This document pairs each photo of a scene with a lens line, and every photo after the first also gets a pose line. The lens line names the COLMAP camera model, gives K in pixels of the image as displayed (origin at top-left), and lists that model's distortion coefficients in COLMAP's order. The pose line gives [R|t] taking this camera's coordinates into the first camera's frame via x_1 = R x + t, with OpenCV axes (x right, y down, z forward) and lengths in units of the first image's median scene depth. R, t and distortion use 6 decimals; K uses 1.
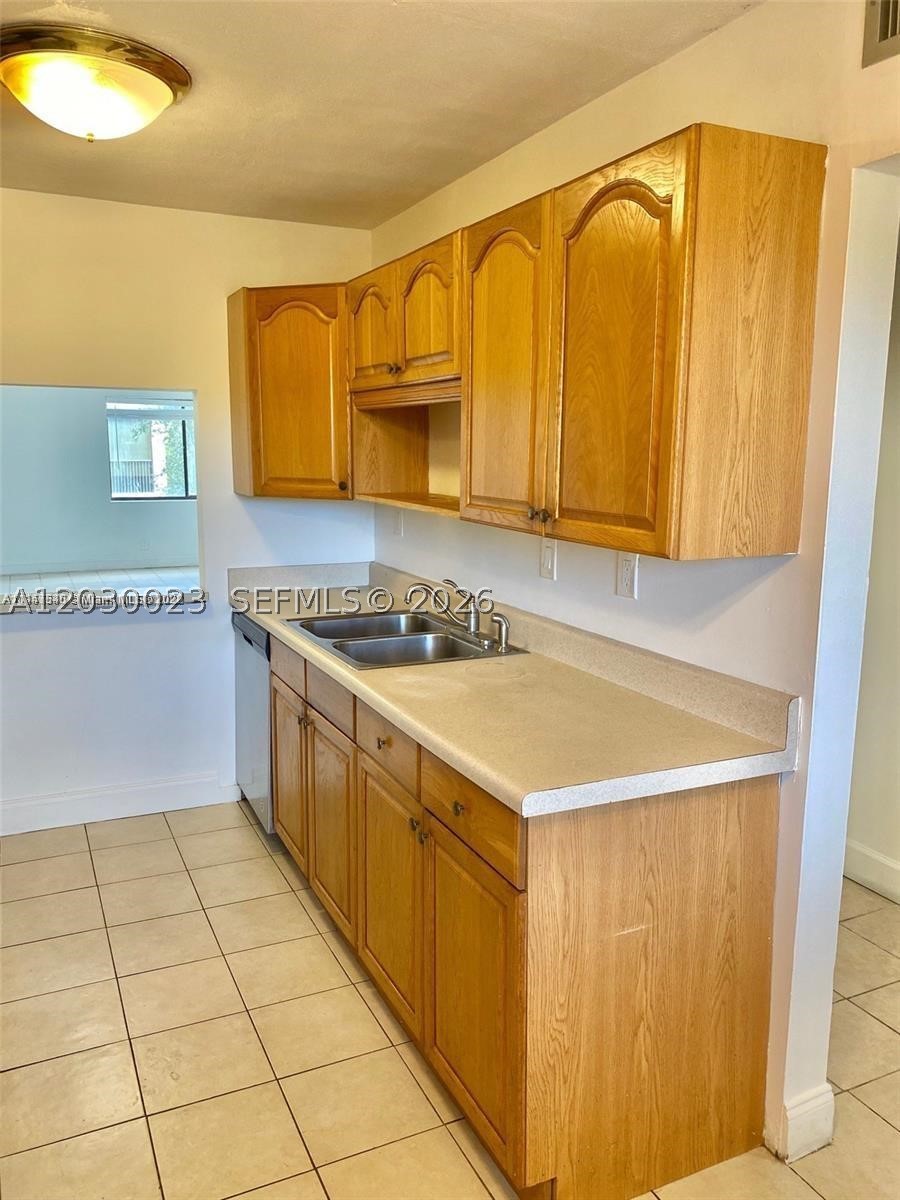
lens RADIAL K [[918.7, 0, 445.8], [0, 918.7, 602.1], [0, 0, 1]] dist [0.032386, -0.015927]
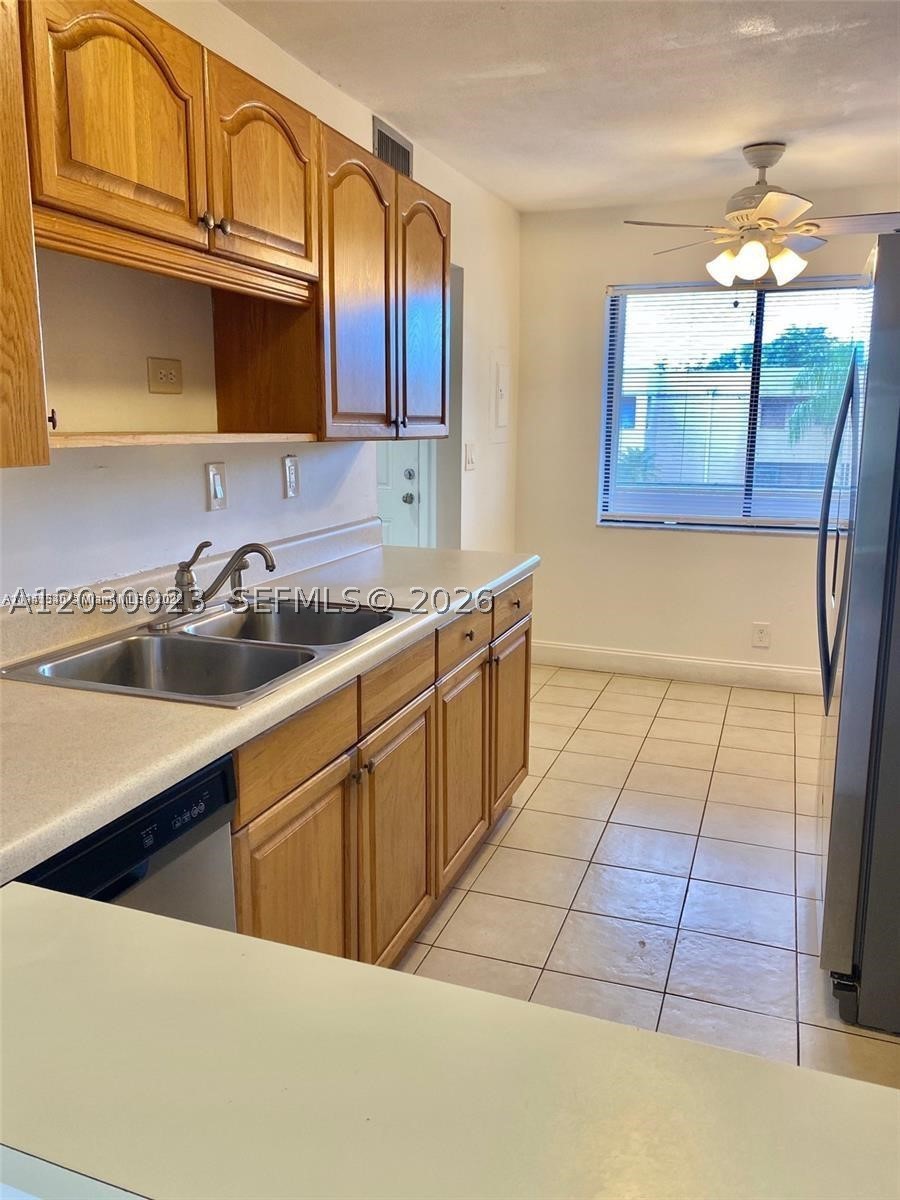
lens RADIAL K [[918.7, 0, 445.8], [0, 918.7, 602.1], [0, 0, 1]] dist [0.032386, -0.015927]
pose [[-0.699027, -0.146652, 0.699896, -0.779985], [0.121481, 0.940165, 0.318326, -0.226804], [-0.704701, 0.307543, -0.639385, 1.624459]]
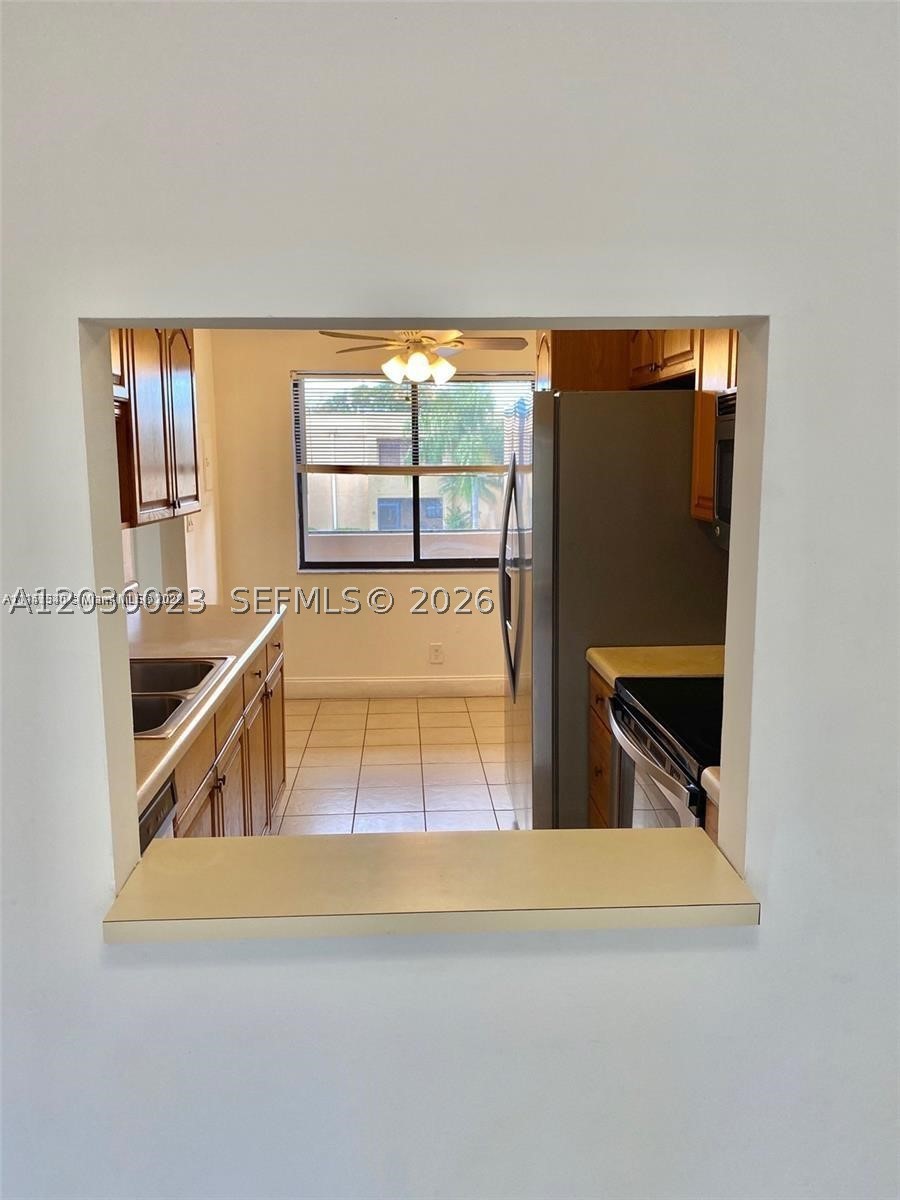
lens RADIAL K [[918.7, 0, 445.8], [0, 918.7, 602.1], [0, 0, 1]] dist [0.032386, -0.015927]
pose [[-0.924776, -0.056290, 0.376326, -0.807129], [0.073923, 0.943578, 0.322794, -0.353123], [-0.373263, 0.326331, -0.868437, 1.947462]]
